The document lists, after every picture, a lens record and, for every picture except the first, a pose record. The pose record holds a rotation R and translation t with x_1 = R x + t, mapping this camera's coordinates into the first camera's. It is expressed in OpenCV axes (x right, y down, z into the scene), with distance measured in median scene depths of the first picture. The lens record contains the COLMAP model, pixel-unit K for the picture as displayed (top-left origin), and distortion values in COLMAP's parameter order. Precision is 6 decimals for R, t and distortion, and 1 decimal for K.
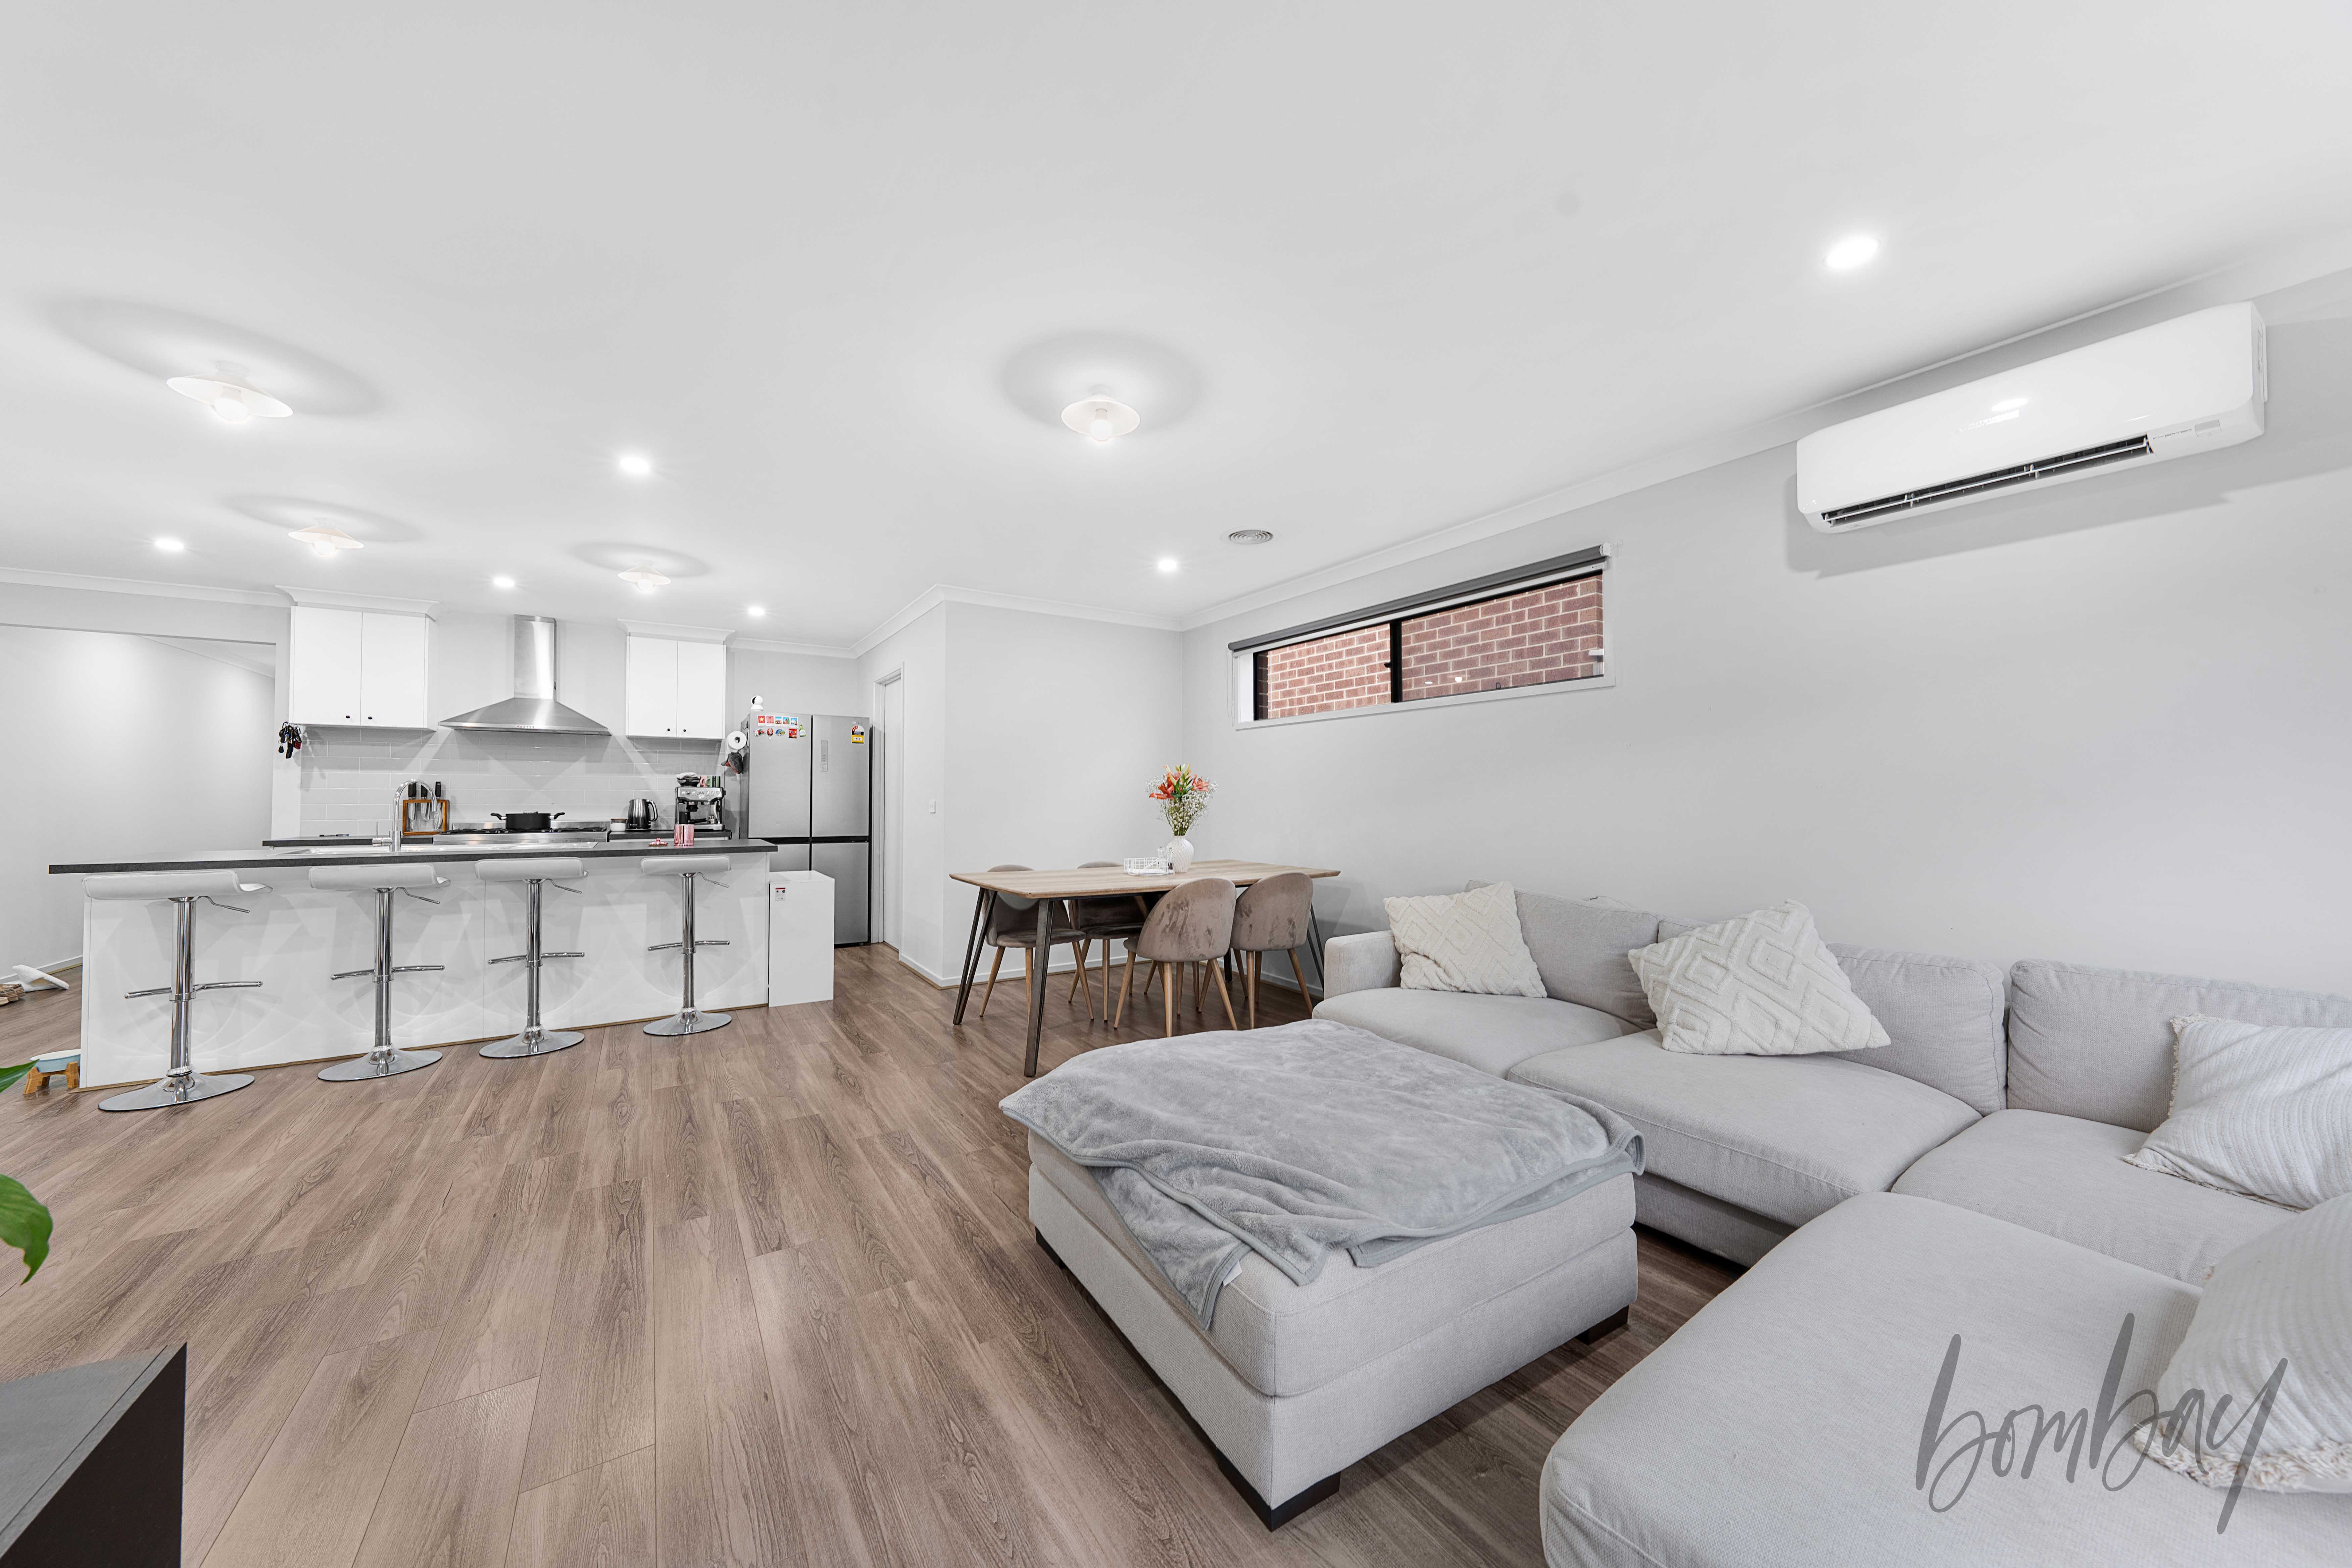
lens RADIAL K [[815.9, 0, 1168.5], [0, 815.9, 777.5], [0, 0, 1]] dist [-0.000733, -0.000052]
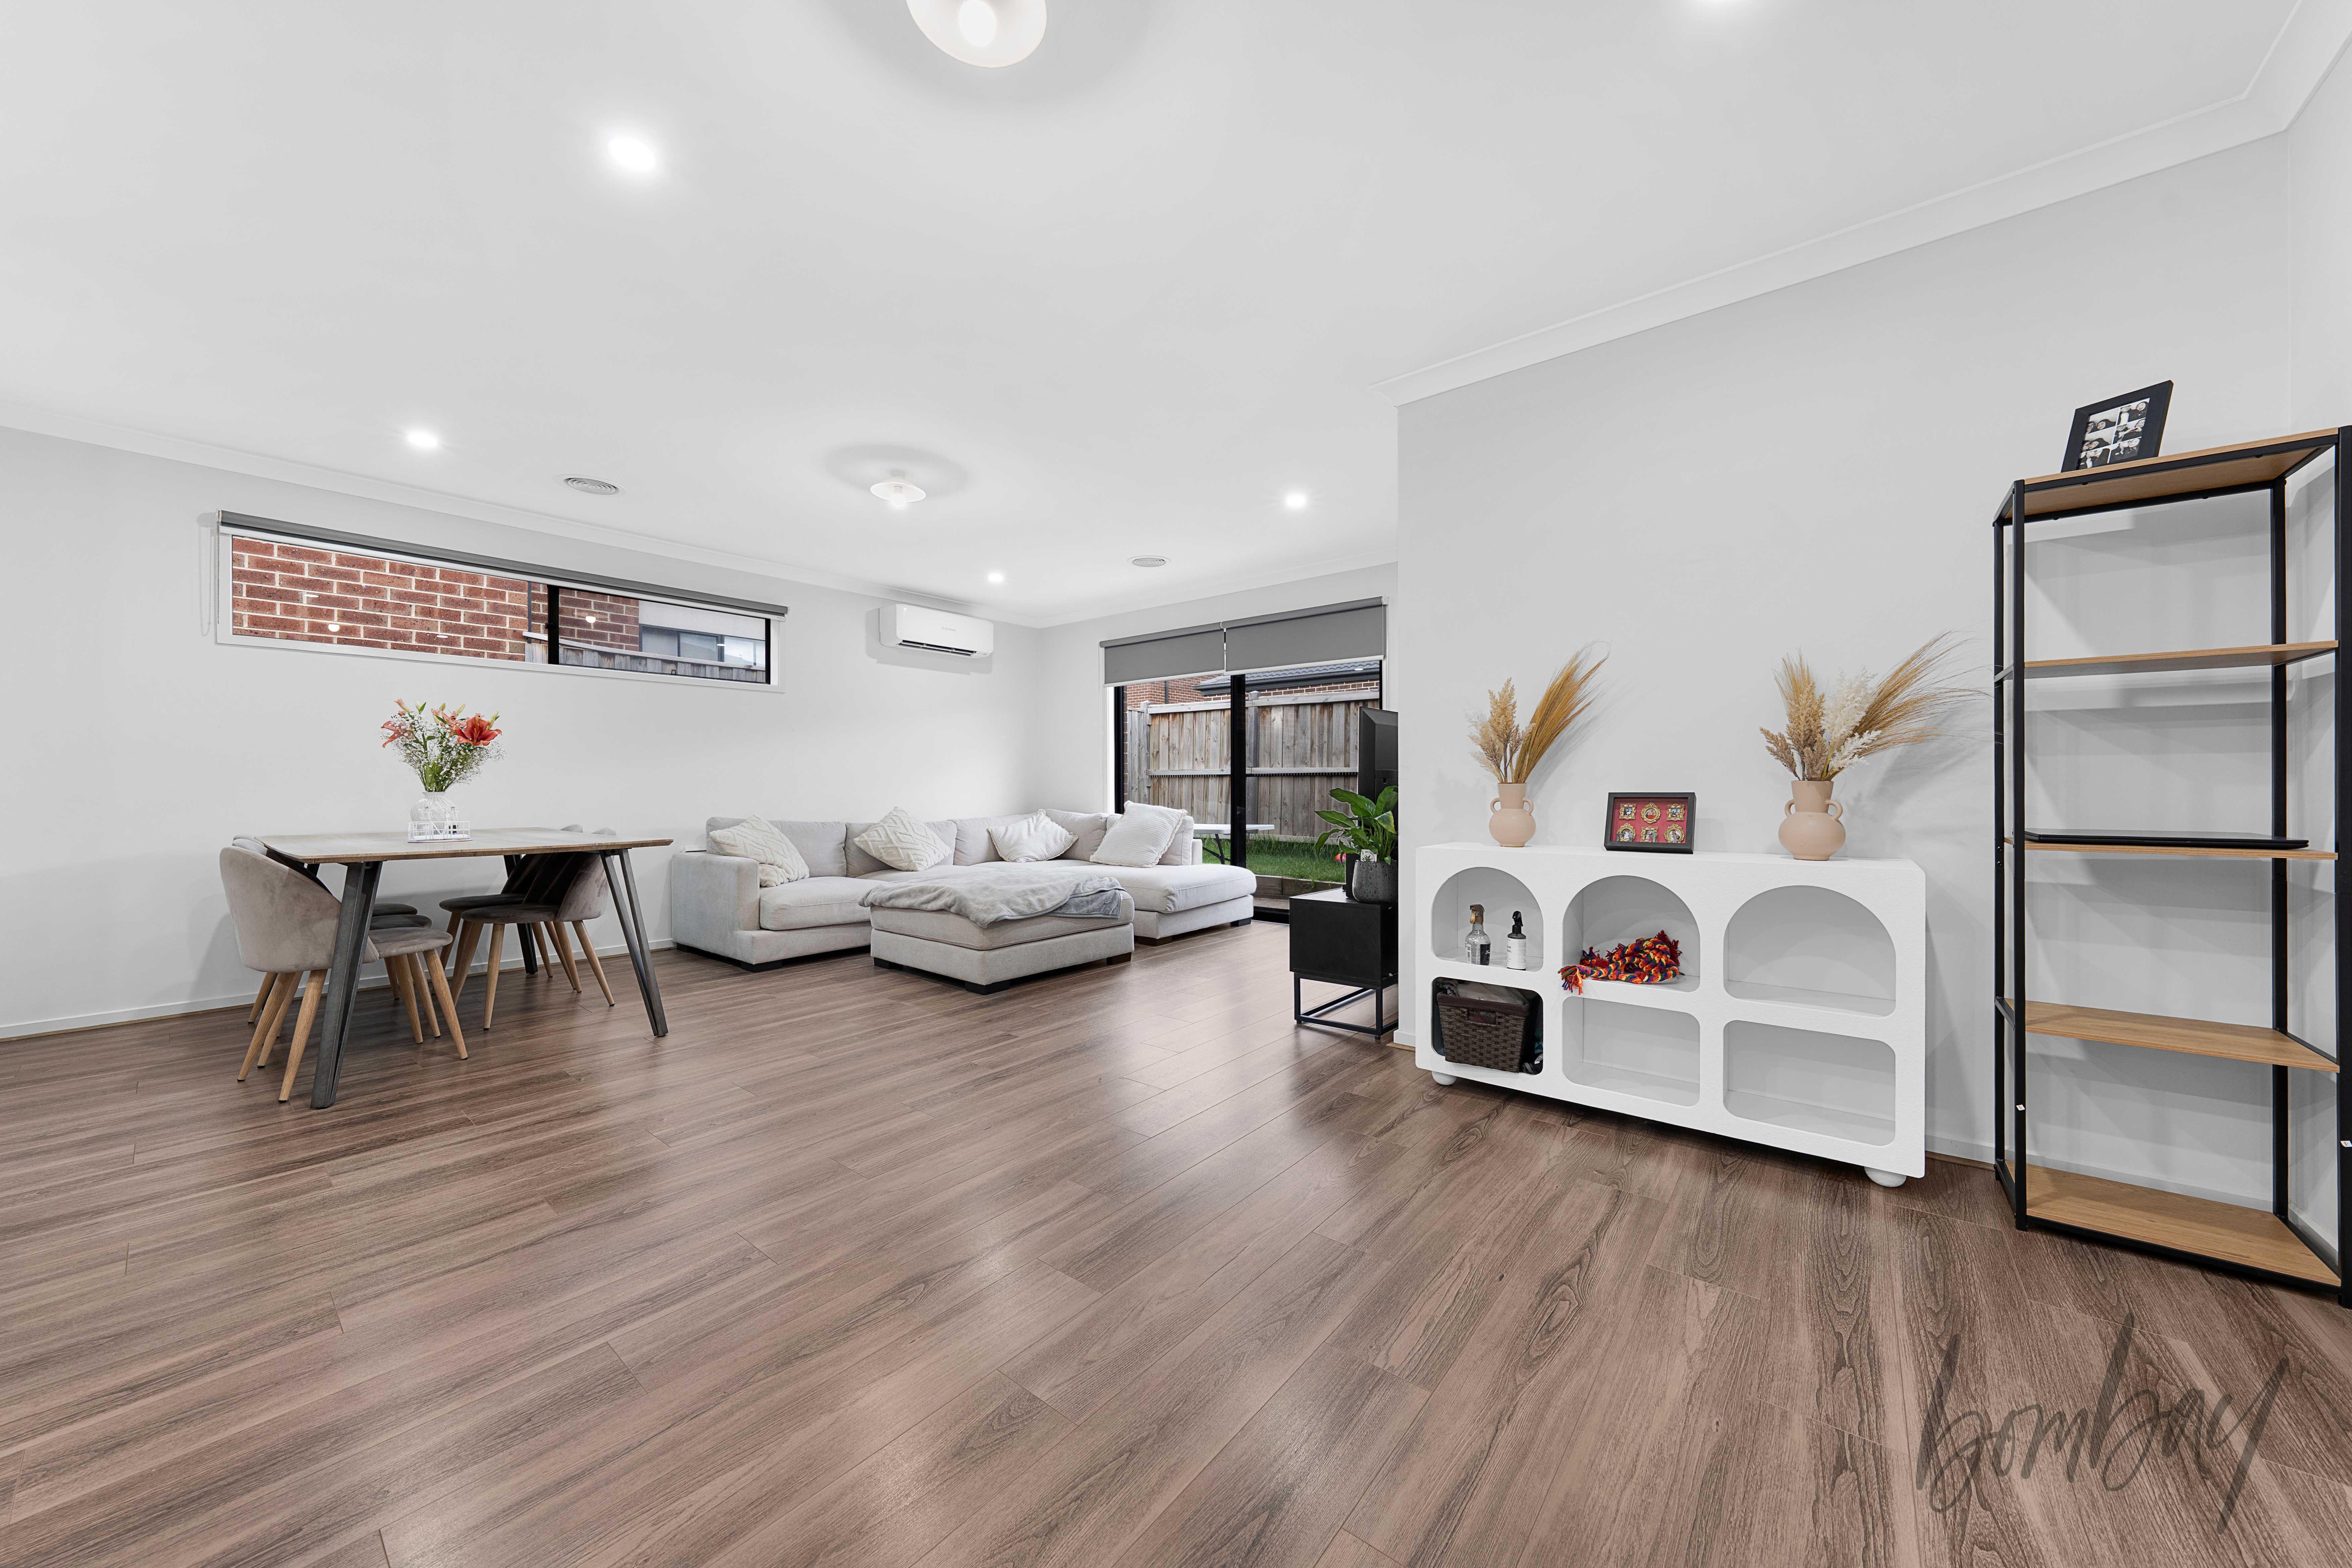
lens RADIAL K [[822.2, 0, 1176.0], [0, 822.2, 784.0], [0, 0, 1]] dist [-0.001791, 0.000061]
pose [[-0.318059, 0.005177, 0.948057, -0.805739], [-0.021409, 0.999691, -0.012641, 0.048398], [-0.947829, -0.024317, -0.317850, 0.477325]]
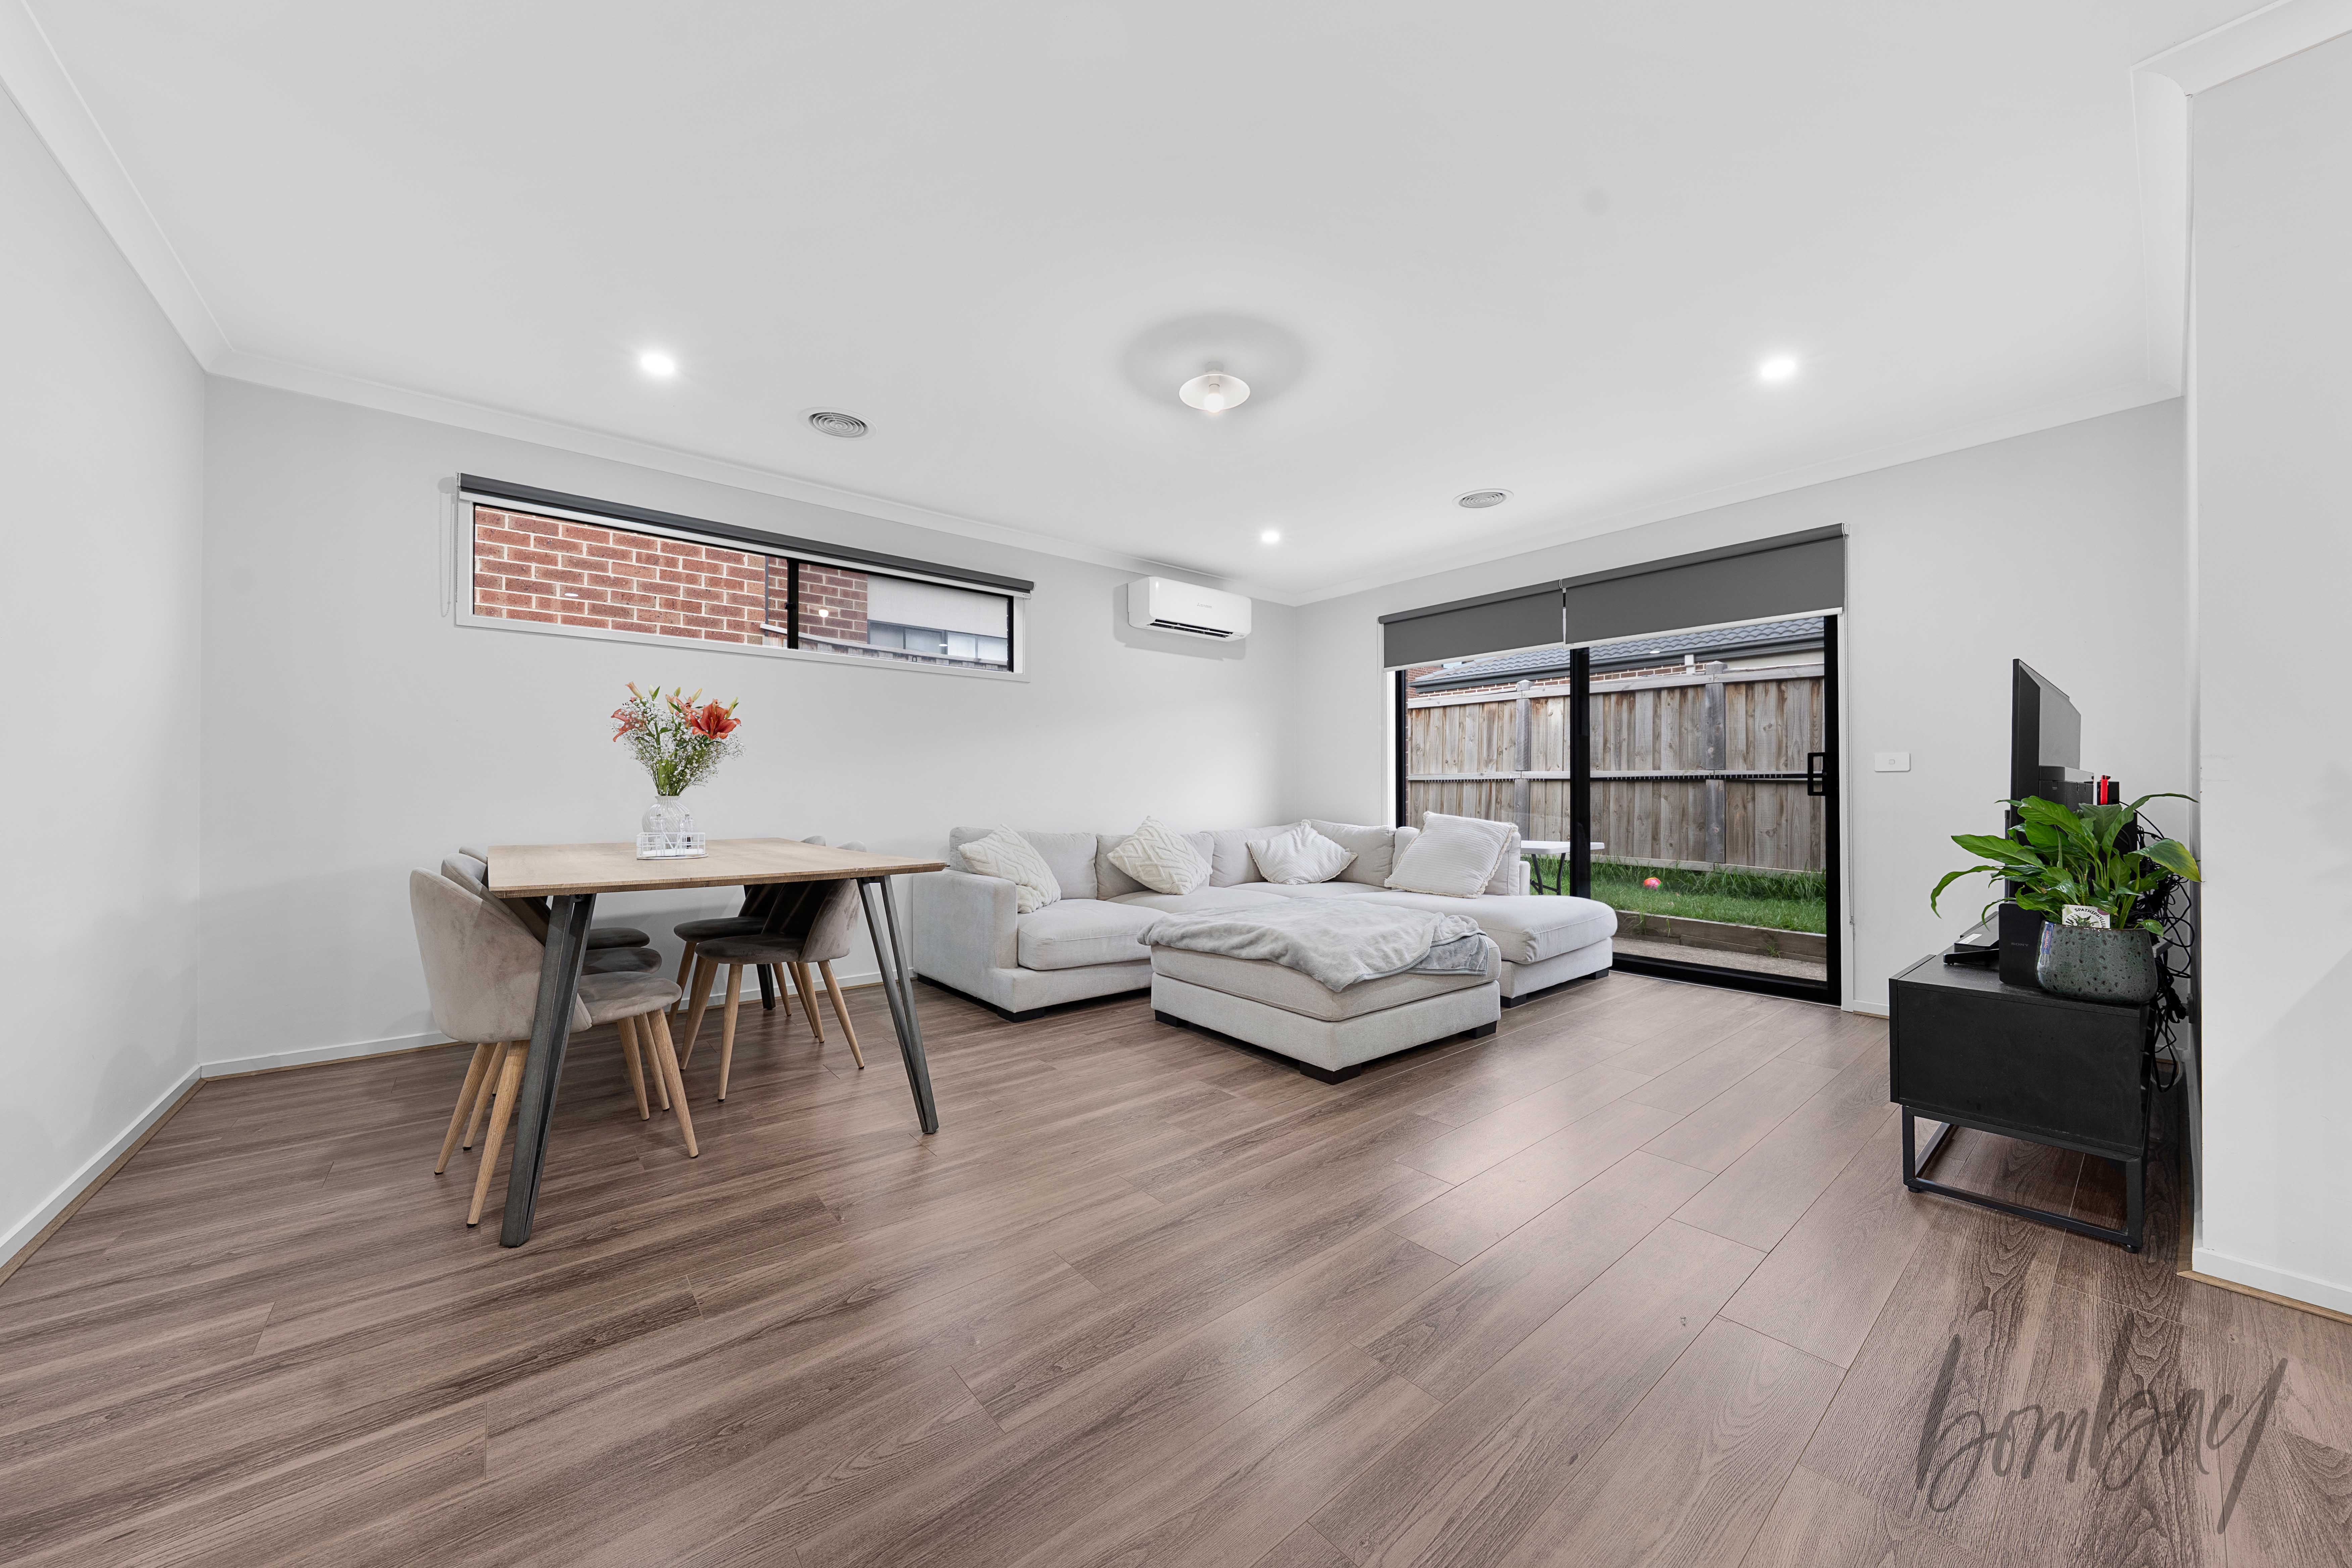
lens RADIAL K [[820.3, 0, 1174.5], [0, 820.3, 786.3], [0, 0, 1]] dist [-0.000034, -0.000126]
pose [[-0.124900, 0.009733, 0.992122, -0.565209], [-0.026912, 0.999551, -0.013194, 0.051006], [-0.991804, -0.028348, -0.124582, 0.570314]]
